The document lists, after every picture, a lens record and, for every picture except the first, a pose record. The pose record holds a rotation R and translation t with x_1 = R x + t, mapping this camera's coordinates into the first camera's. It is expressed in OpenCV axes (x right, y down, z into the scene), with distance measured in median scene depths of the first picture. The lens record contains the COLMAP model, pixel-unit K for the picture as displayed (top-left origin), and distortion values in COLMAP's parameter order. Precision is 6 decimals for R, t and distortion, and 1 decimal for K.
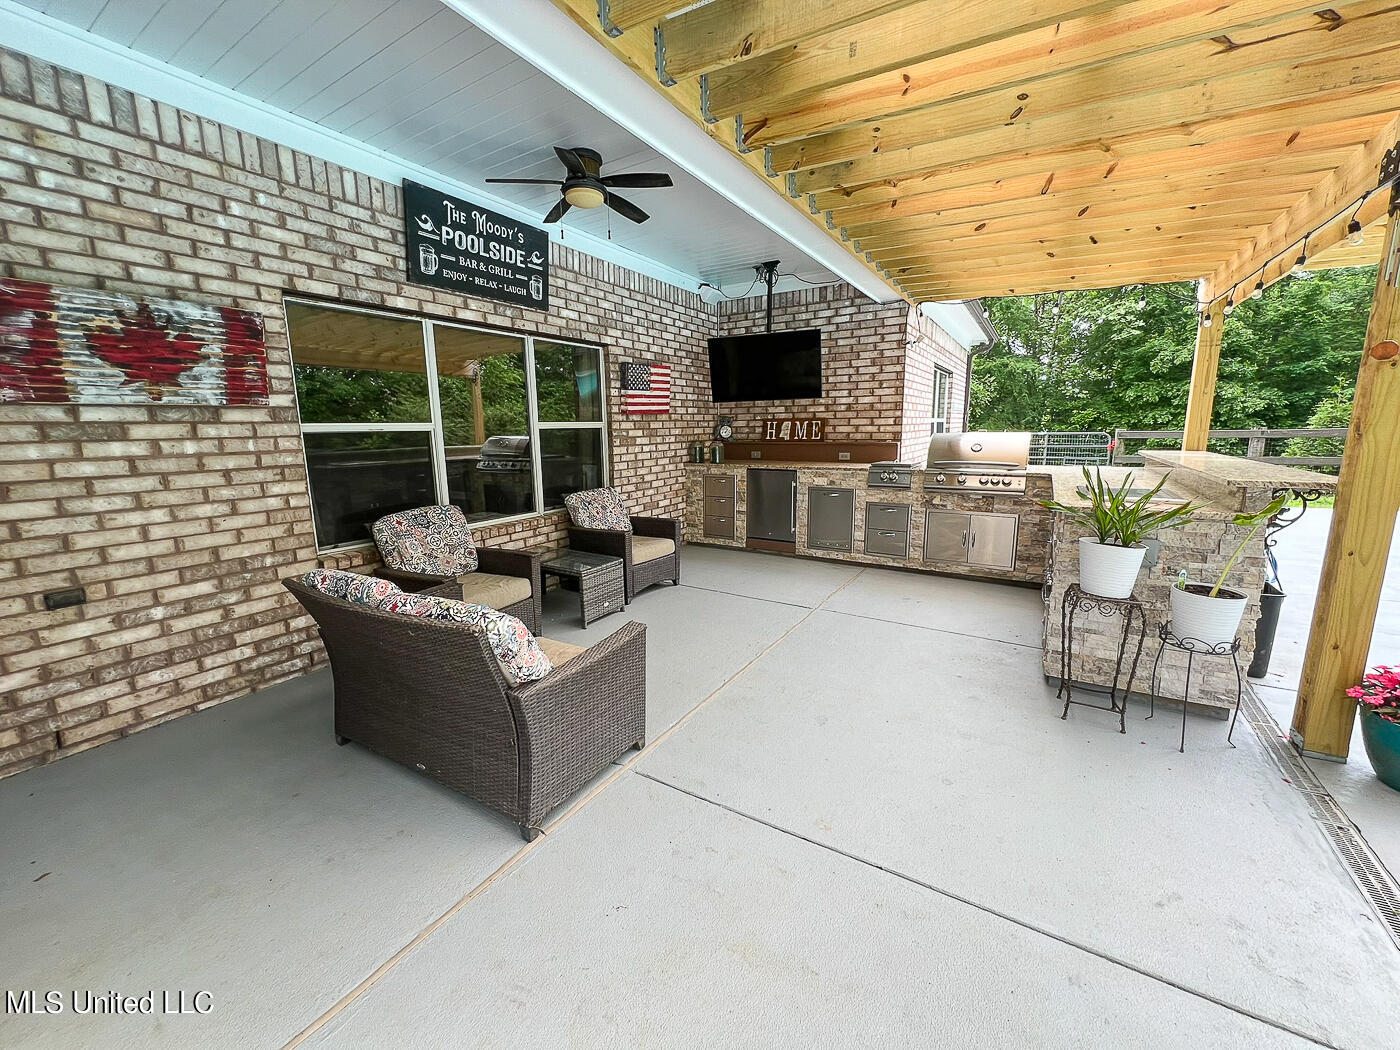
lens RADIAL K [[563.0, 0, 700.2], [0, 563.0, 525.6], [0, 0, 1]] dist [-0.001222, 0.000263]
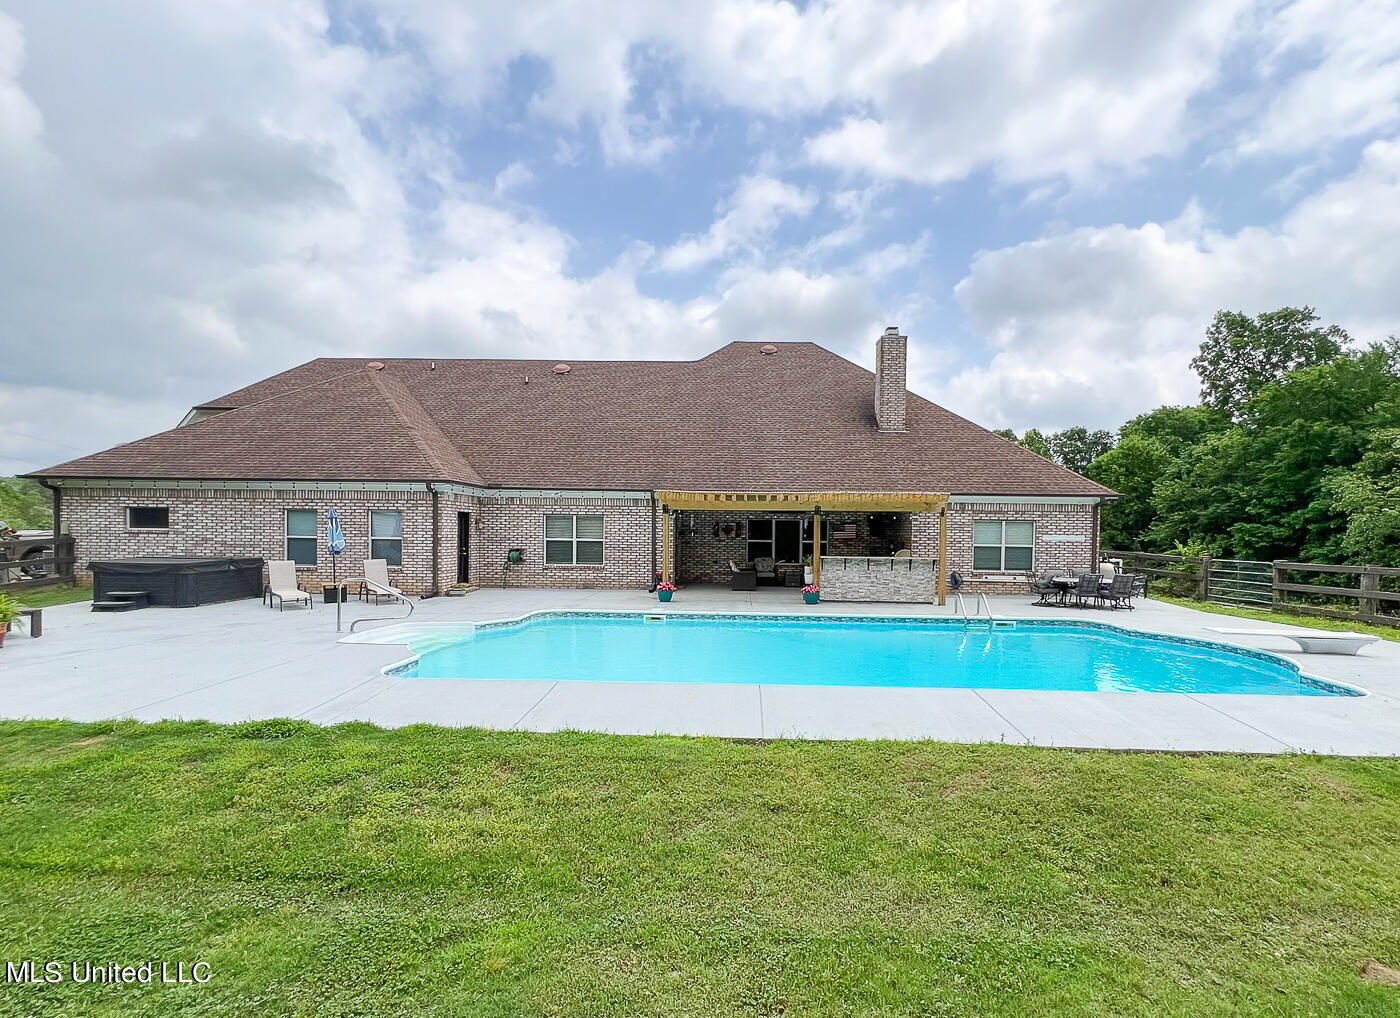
lens RADIAL K [[621.8, 0, 734.1], [0, 621.8, 543.9], [0, 0, 1]] dist [0.004770, 0.000284]
pose [[0.495479, 0.029378, -0.868123, 2.726409], [-0.173478, 0.982640, -0.065759, 0.171215], [0.851120, 0.183183, 0.491974, -1.284446]]
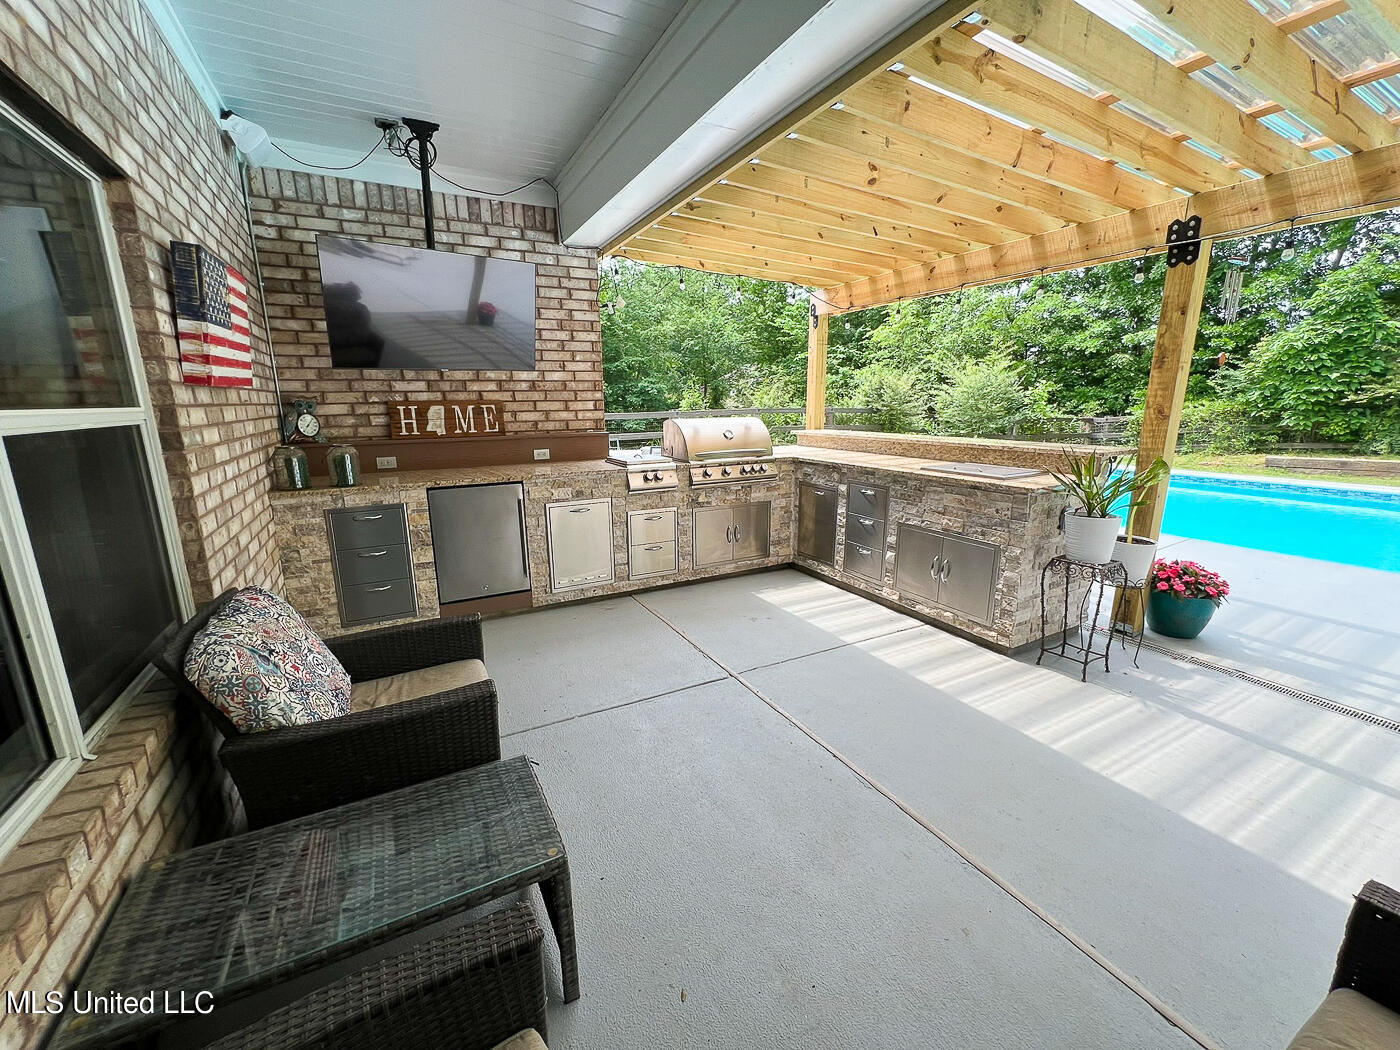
lens RADIAL K [[563.0, 0, 701.9], [0, 563.0, 523.7], [0, 0, 1]] dist [-0.001222, 0.000263]
pose [[0.500359, -0.177665, 0.847393, -0.299254], [0.156703, 0.981140, 0.113179, -0.097427], [-0.851519, 0.076159, 0.518763, 0.523162]]
